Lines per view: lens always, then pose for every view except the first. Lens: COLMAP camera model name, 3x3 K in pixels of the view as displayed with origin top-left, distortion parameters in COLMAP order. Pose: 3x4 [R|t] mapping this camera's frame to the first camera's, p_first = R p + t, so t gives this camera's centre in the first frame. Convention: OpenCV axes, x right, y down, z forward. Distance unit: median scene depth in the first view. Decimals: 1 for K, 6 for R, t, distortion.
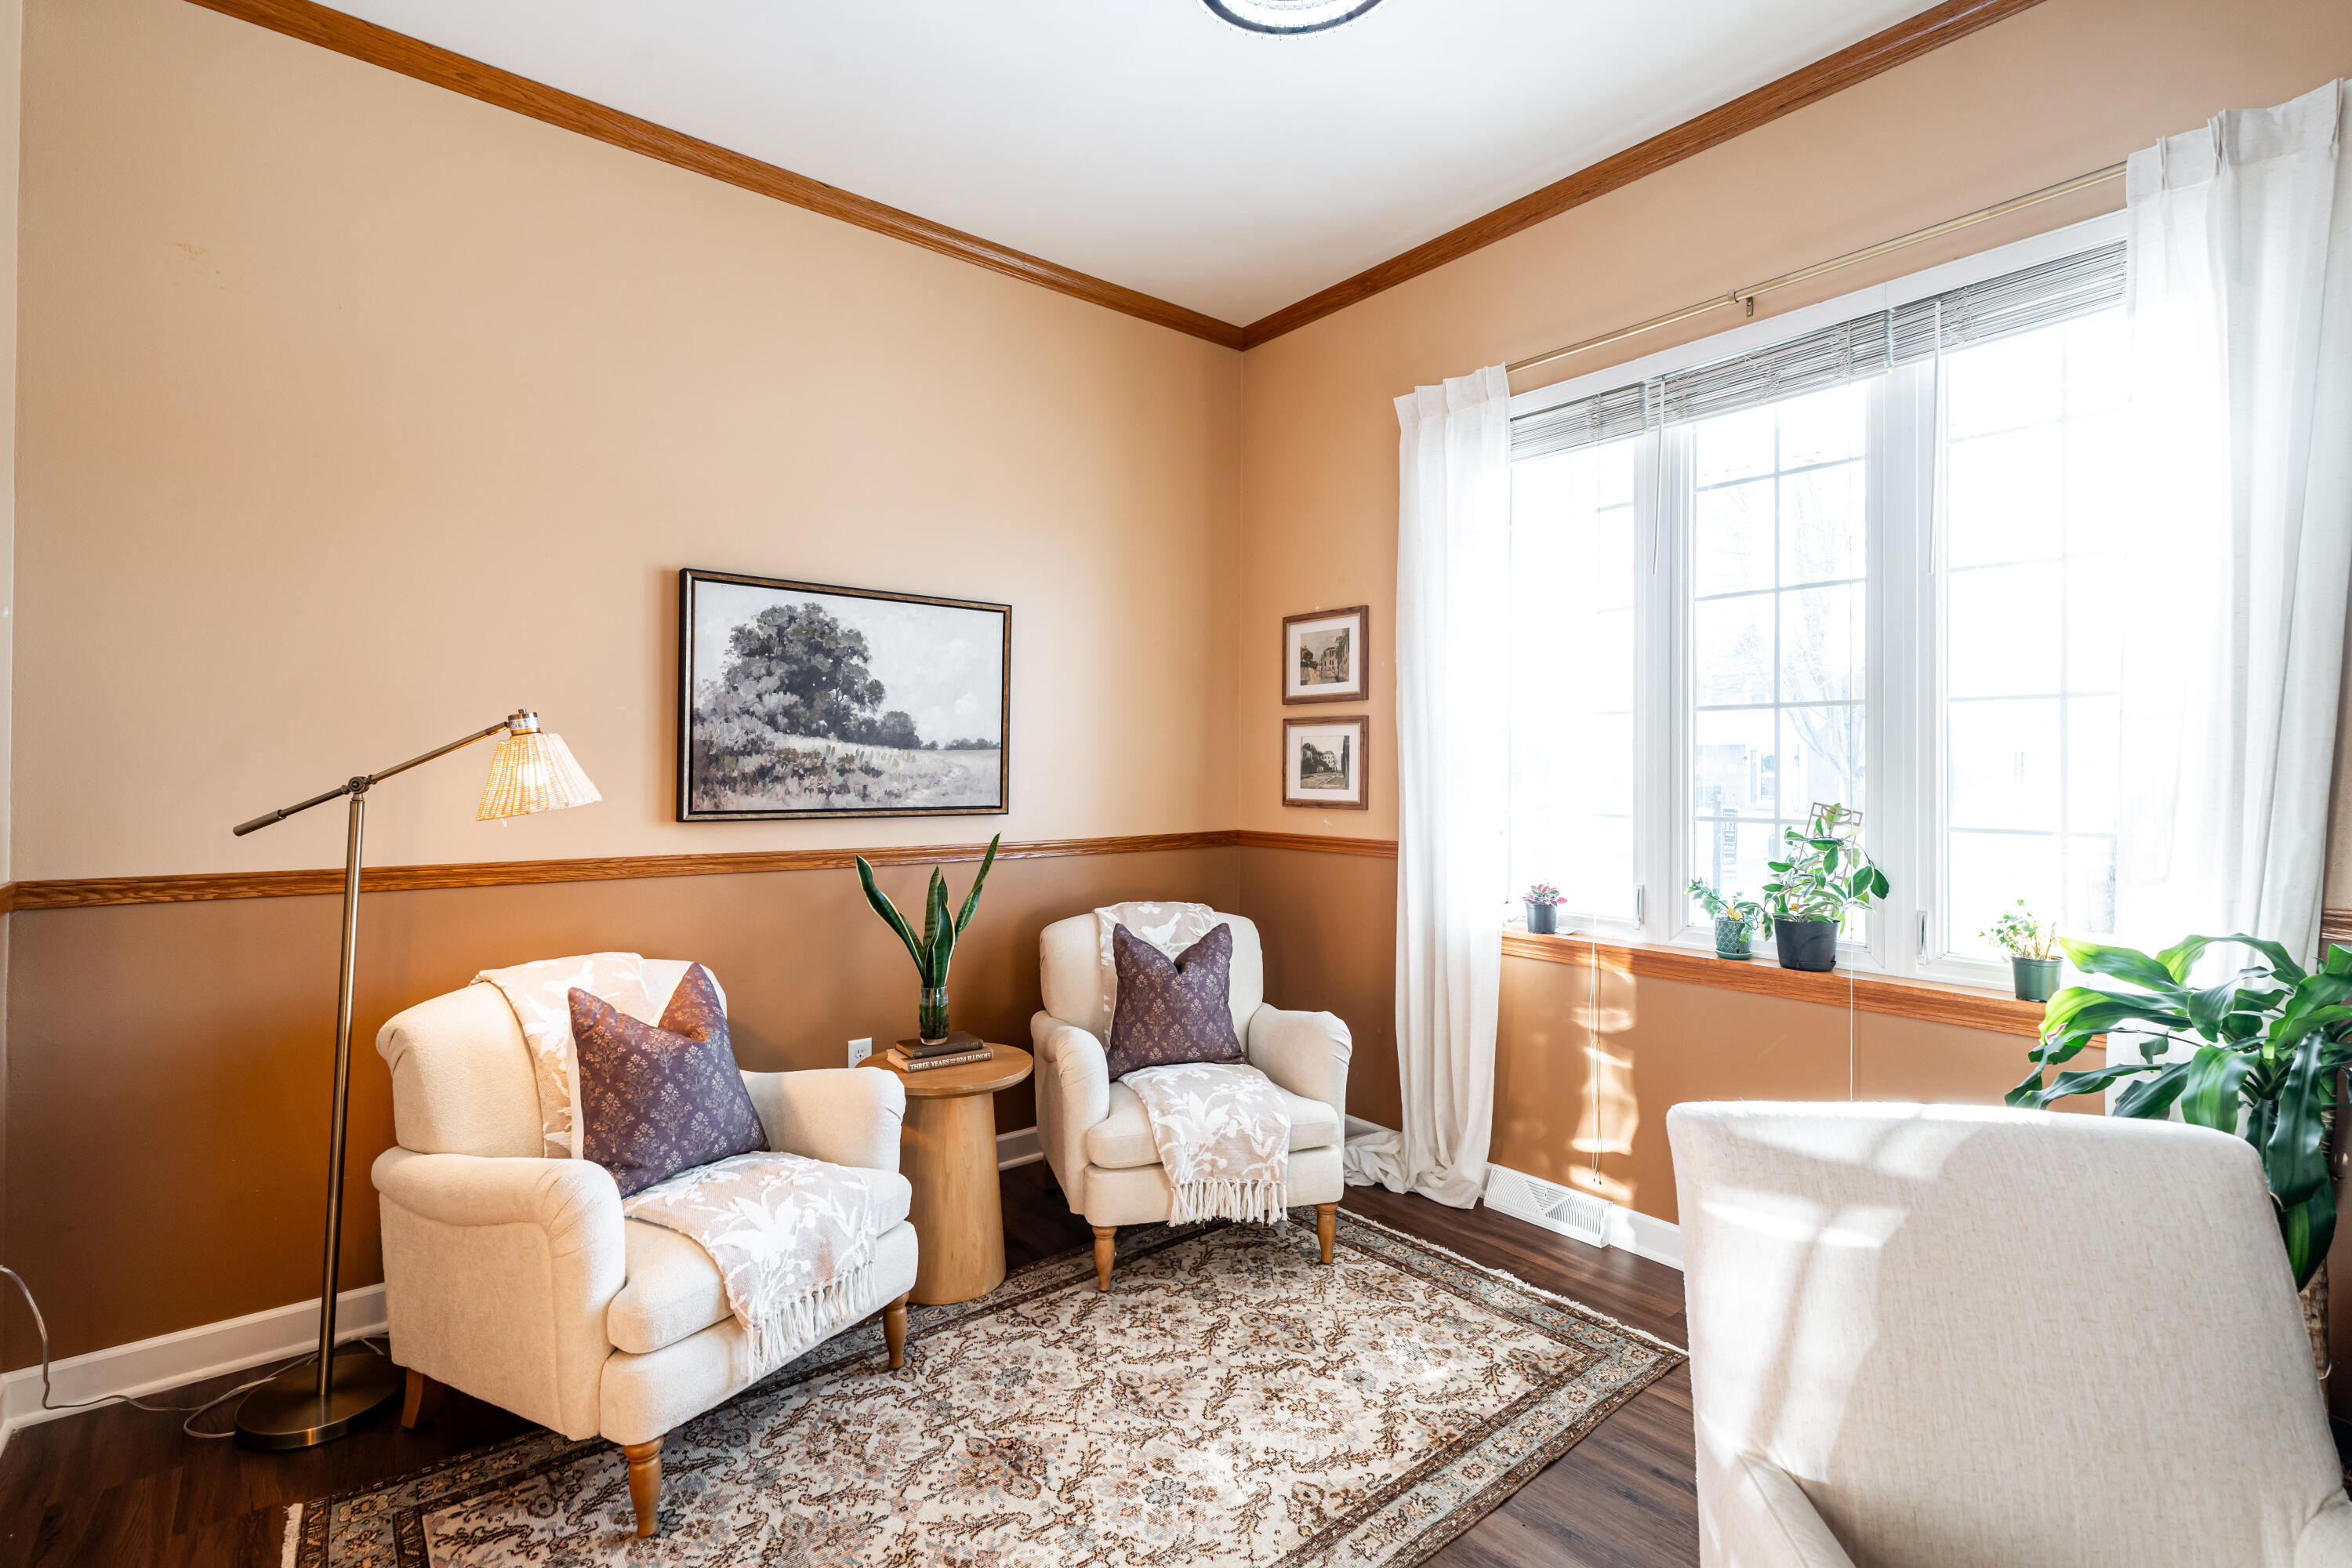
lens RADIAL K [[1086.6, 0, 1169.6], [0, 1086.6, 761.0], [0, 0, 1]] dist [-0.010031, 0.003491]
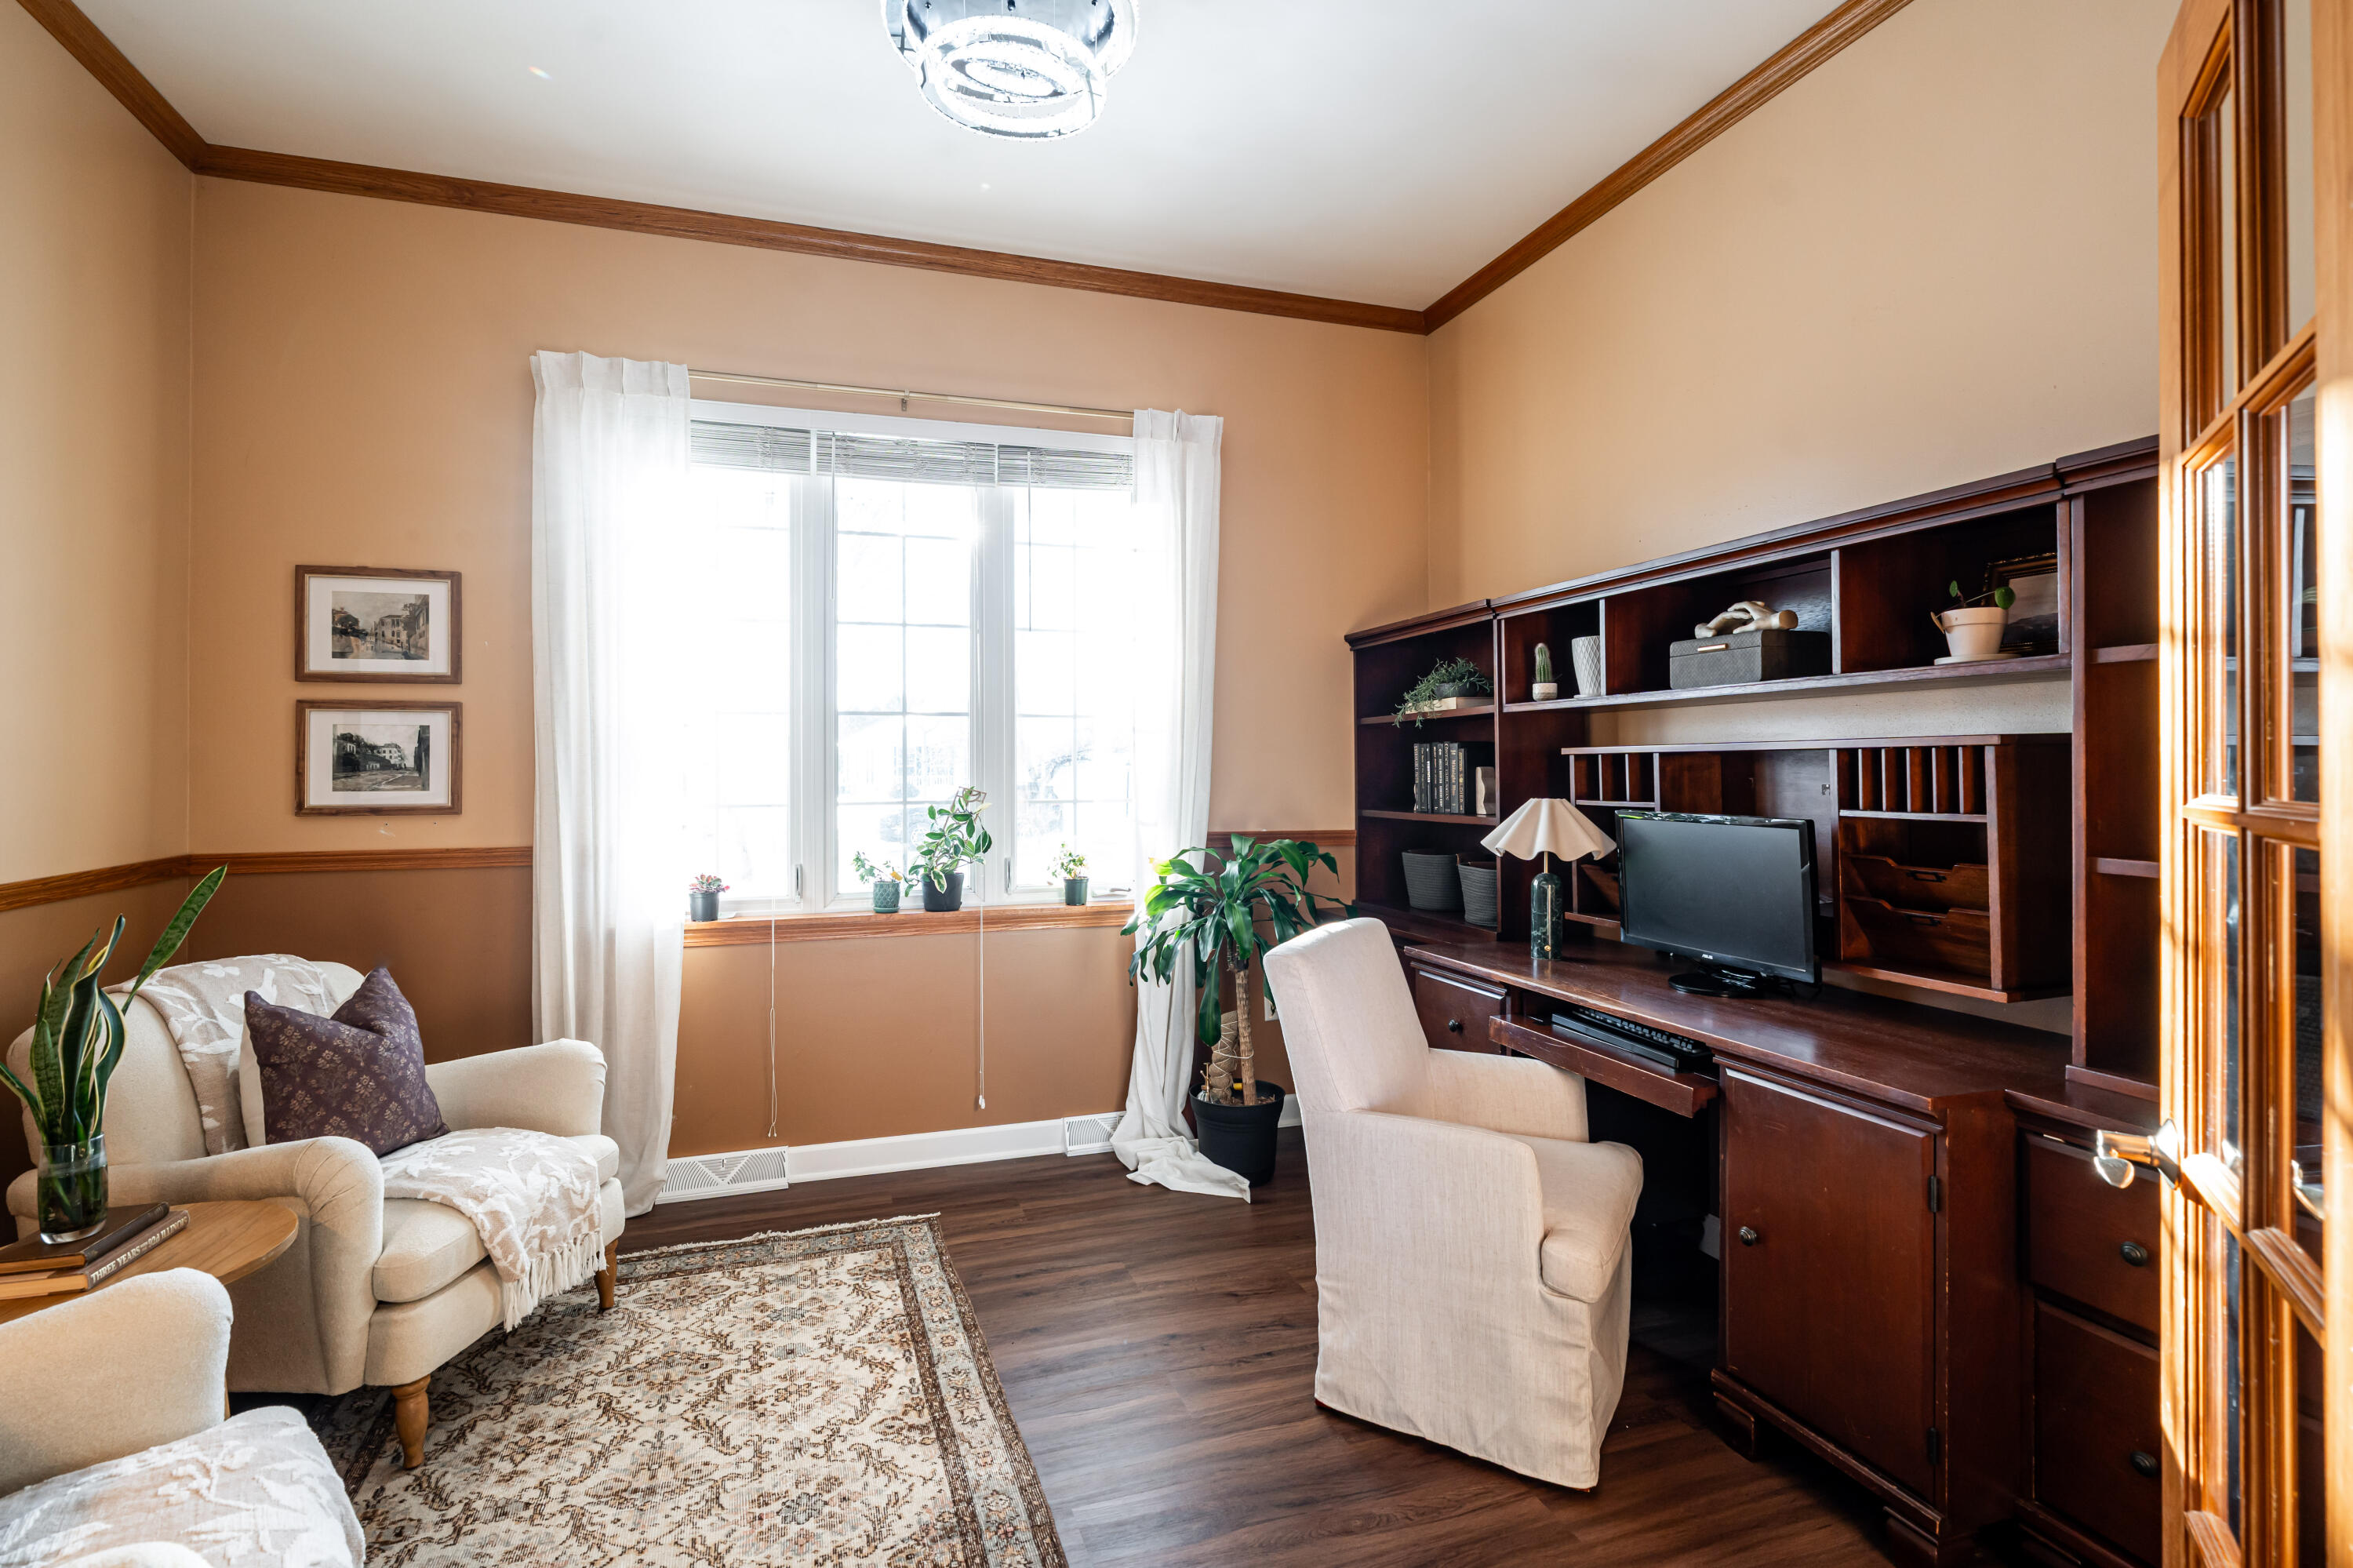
lens RADIAL K [[1087.1, 0, 1173.3], [0, 1087.1, 762.5], [0, 0, 1]] dist [-0.010031, 0.003491]
pose [[0.347850, -0.000802, 0.937550, -0.570703], [0.000632, 1.000000, 0.000621, 0.006533], [-0.937550, 0.000376, 0.347851, 0.253983]]
